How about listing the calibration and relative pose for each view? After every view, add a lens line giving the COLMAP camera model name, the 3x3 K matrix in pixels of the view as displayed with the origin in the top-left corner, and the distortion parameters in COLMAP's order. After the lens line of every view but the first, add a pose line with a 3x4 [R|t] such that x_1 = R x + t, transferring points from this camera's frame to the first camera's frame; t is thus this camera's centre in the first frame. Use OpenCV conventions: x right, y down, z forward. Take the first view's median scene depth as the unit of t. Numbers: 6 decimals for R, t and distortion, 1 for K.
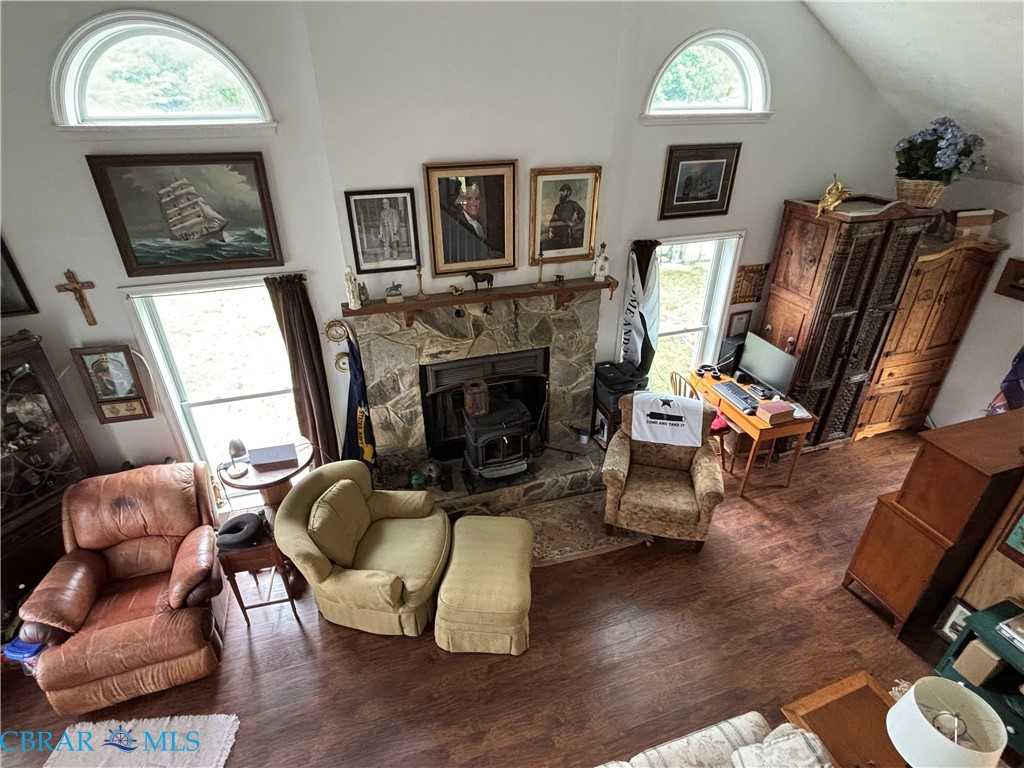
lens RADIAL K [[502.9, 0, 509.9], [0, 502.9, 383.9], [0, 0, 1]] dist [0.017994, -0.000725]
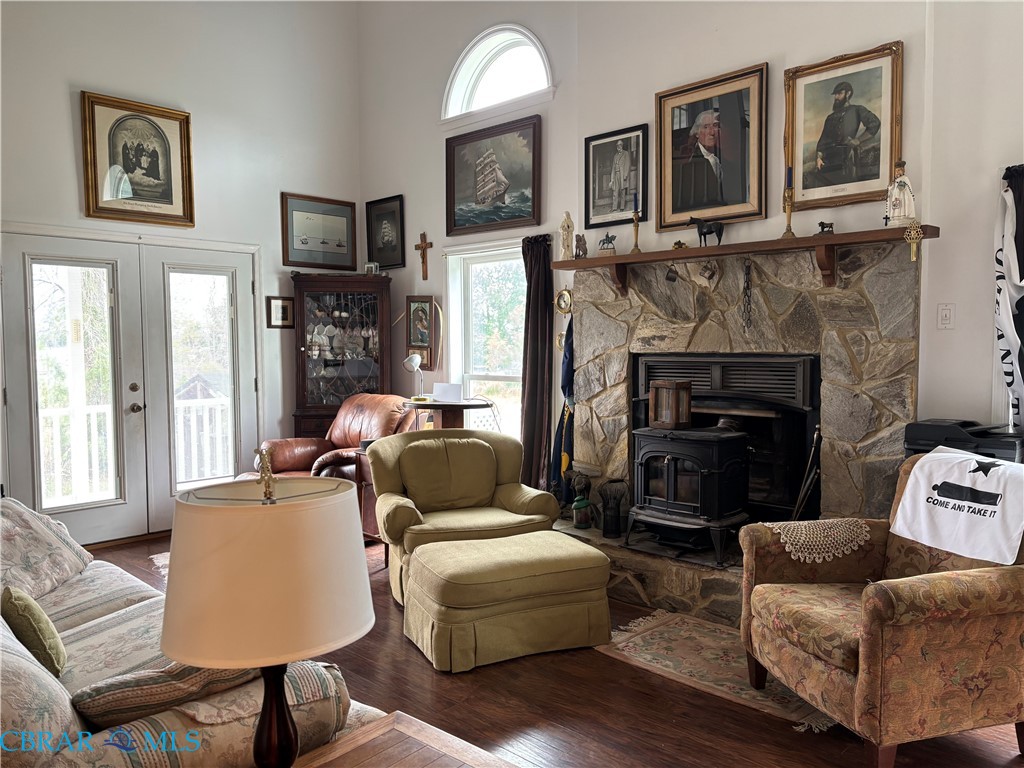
lens RADIAL K [[774.0, 0, 510.2], [0, 774.0, 384.0], [0, 0, 1]] dist [0.034796, -0.031100]
pose [[0.481590, 0.056041, -0.874603, 0.793860], [-0.427286, 0.886323, -0.178489, 0.305386], [0.765178, 0.459664, 0.450790, 0.393519]]
